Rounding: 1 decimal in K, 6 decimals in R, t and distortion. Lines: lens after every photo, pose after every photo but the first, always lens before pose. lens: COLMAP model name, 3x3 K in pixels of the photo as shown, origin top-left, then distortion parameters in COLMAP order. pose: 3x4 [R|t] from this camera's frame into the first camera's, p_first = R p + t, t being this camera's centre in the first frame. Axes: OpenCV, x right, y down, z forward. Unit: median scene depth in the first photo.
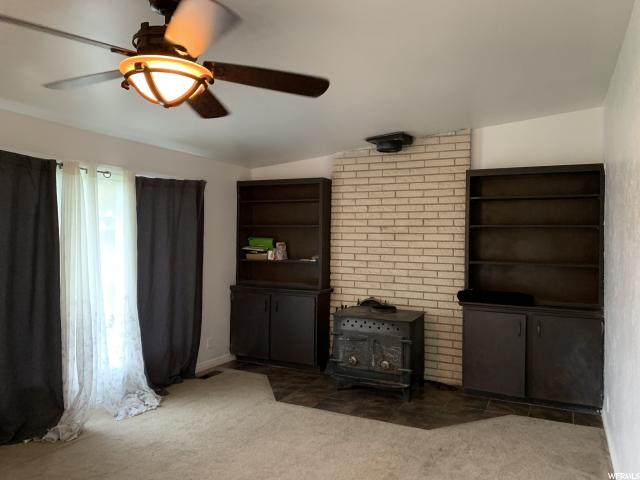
lens RADIAL K [[481.5, 0, 306.2], [0, 481.5, 234.2], [0, 0, 1]] dist [0.037706, -0.051200]
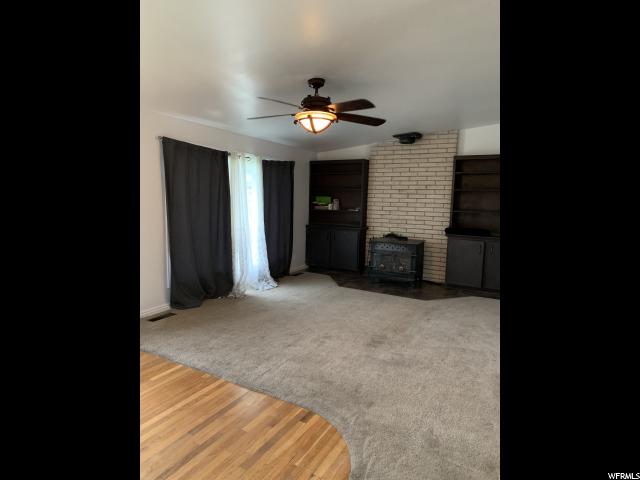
lens RADIAL K [[364.8, 0, 308.6], [0, 364.8, 235.8], [0, 0, 1]] dist [0.018574, -0.003622]
pose [[0.998731, 0.014751, -0.048144, -0.100593], [-0.009345, 0.993817, 0.110634, 0.006233], [0.049479, -0.110044, 0.992694, -0.294985]]
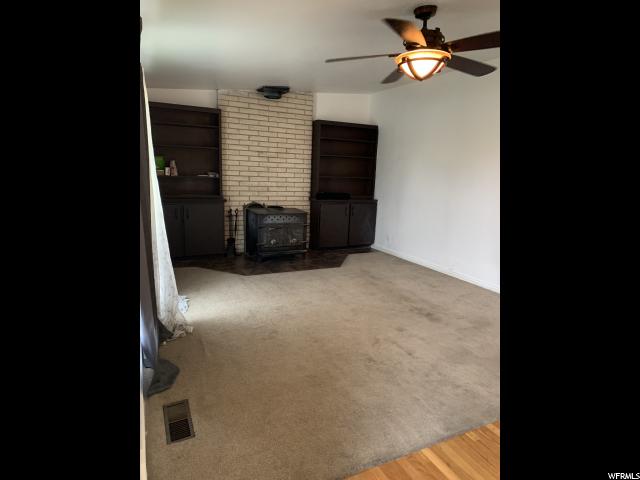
lens RADIAL K [[364.8, 0, 321.4], [0, 364.8, 244.3], [0, 0, 1]] dist [0.018574, -0.003622]
pose [[0.602699, -0.148821, 0.783969, -0.675798], [-0.036823, 0.976221, 0.213625, 0.014907], [-0.797119, -0.157620, 0.582887, 0.191285]]
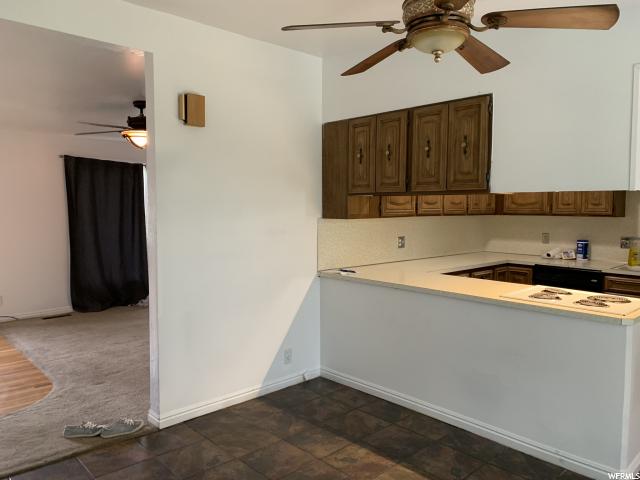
lens RADIAL K [[481.5, 0, 323.4], [0, 481.5, 231.9], [0, 0, 1]] dist [0.037706, -0.051200]
pose [[0.942498, 0.012156, -0.333989, 0.584246], [0.008191, 0.998198, 0.059443, 0.005121], [0.334110, -0.058761, 0.940701, -0.418749]]
